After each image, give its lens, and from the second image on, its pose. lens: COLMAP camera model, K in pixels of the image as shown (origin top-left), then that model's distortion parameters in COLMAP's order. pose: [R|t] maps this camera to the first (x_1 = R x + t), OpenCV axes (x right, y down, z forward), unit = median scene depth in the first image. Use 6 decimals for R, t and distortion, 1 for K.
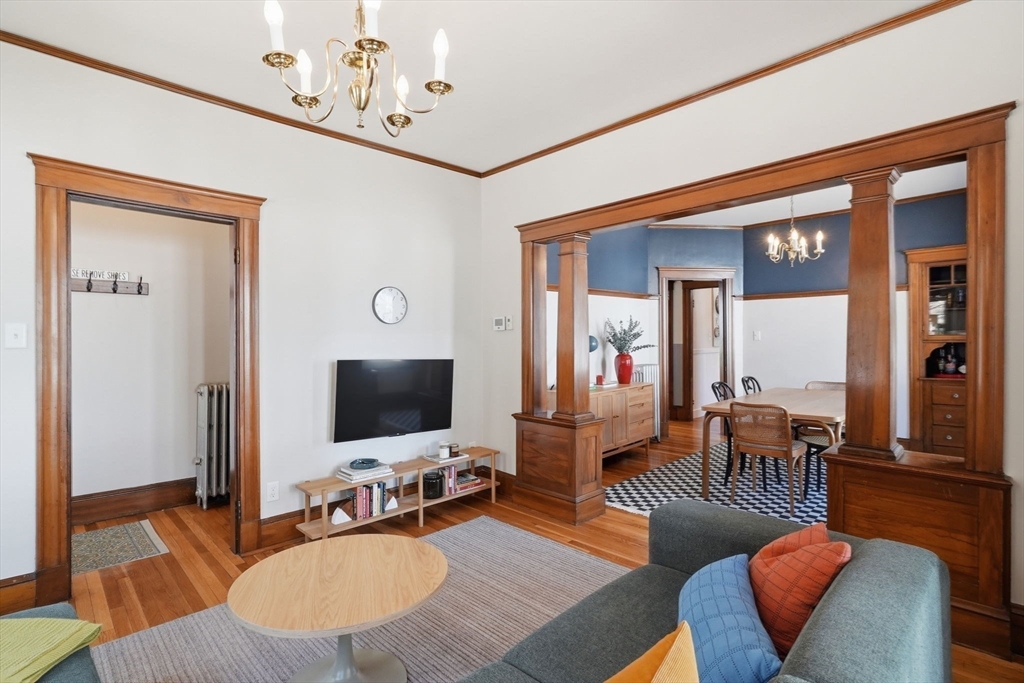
lens RADIAL K [[495.3, 0, 507.3], [0, 495.3, 334.0], [0, 0, 1]] dist [-0.012195, 0.004035]
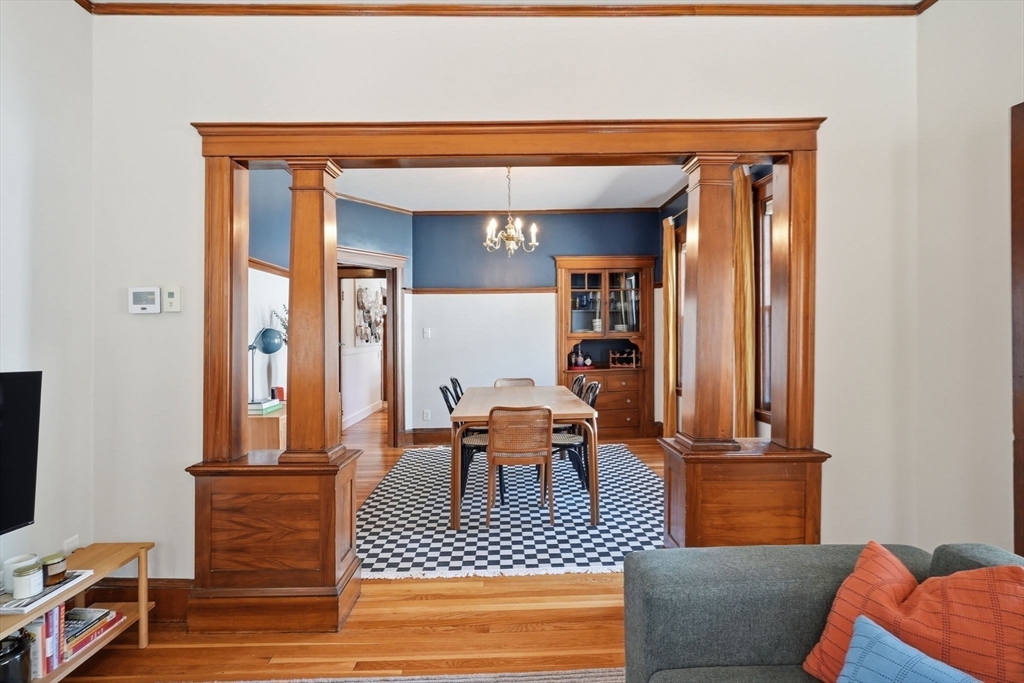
lens RADIAL K [[527.5, 0, 507.6], [0, 527.5, 337.4], [0, 0, 1]] dist [-0.007640, 0.005682]
pose [[0.678605, 0.003051, 0.734497, -0.178689], [-0.003052, 0.999994, -0.001334, 0.019210], [-0.734497, -0.001337, 0.678611, 0.359176]]
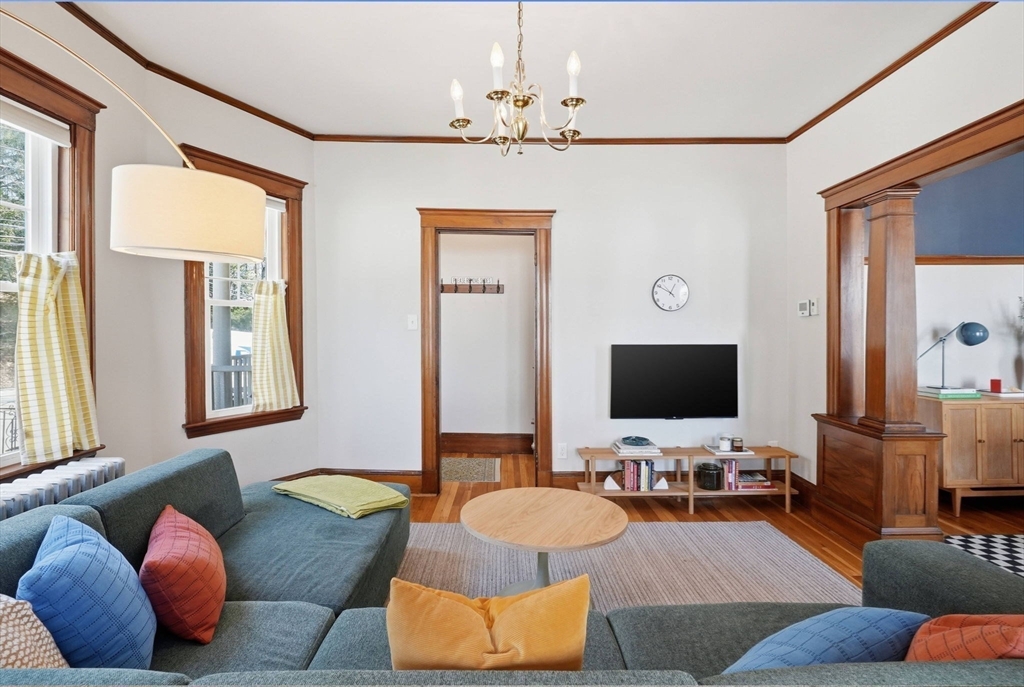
lens RADIAL K [[495.3, 0, 506.2], [0, 495.3, 329.3], [0, 0, 1]] dist [-0.012195, 0.004035]
pose [[0.722162, 0.005182, -0.691704, 0.220174], [0.000755, 0.999965, 0.008280, 0.008594], [0.691723, -0.006502, 0.722133, 0.023594]]
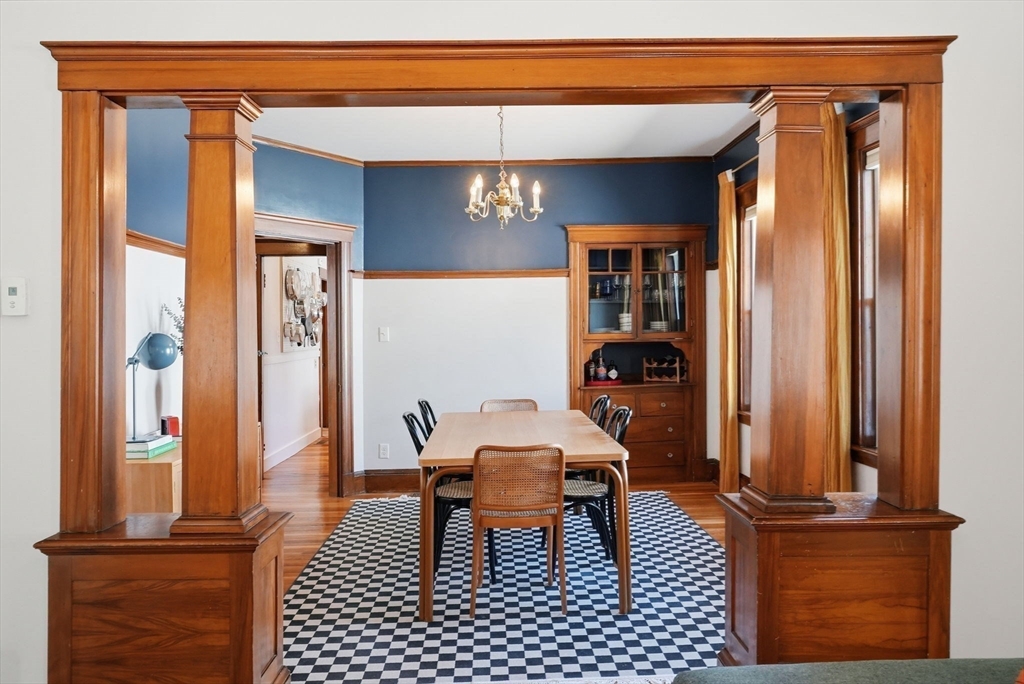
lens RADIAL K [[740.9, 0, 506.4], [0, 740.9, 332.2], [0, 0, 1]] dist [0.006109, -0.009786]
pose [[0.669980, 0.002383, 0.742375, -0.170918], [-0.001045, 0.999997, -0.002267, 0.004015], [-0.742378, 0.000743, 0.669981, 0.370406]]
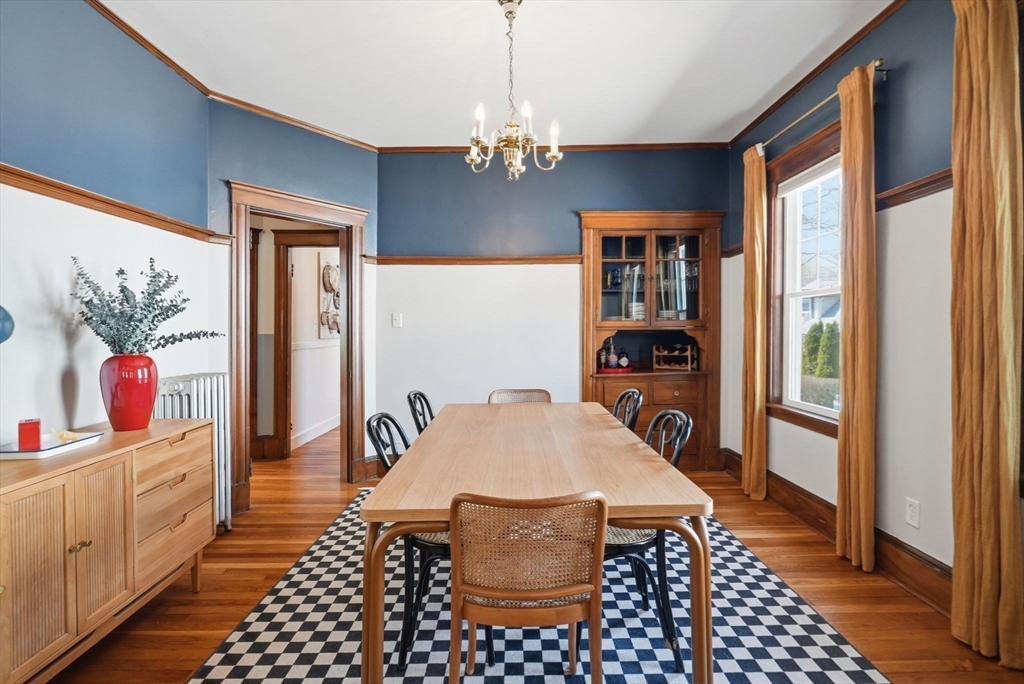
lens RADIAL K [[490.0, 0, 508.9], [0, 490.0, 332.1], [0, 0, 1]] dist [-0.011645, 0.001904]
pose [[0.692446, 0.004995, 0.721453, 0.229981], [-0.008794, 0.999960, 0.001517, 0.026731], [-0.721416, -0.007395, 0.692462, 0.717419]]
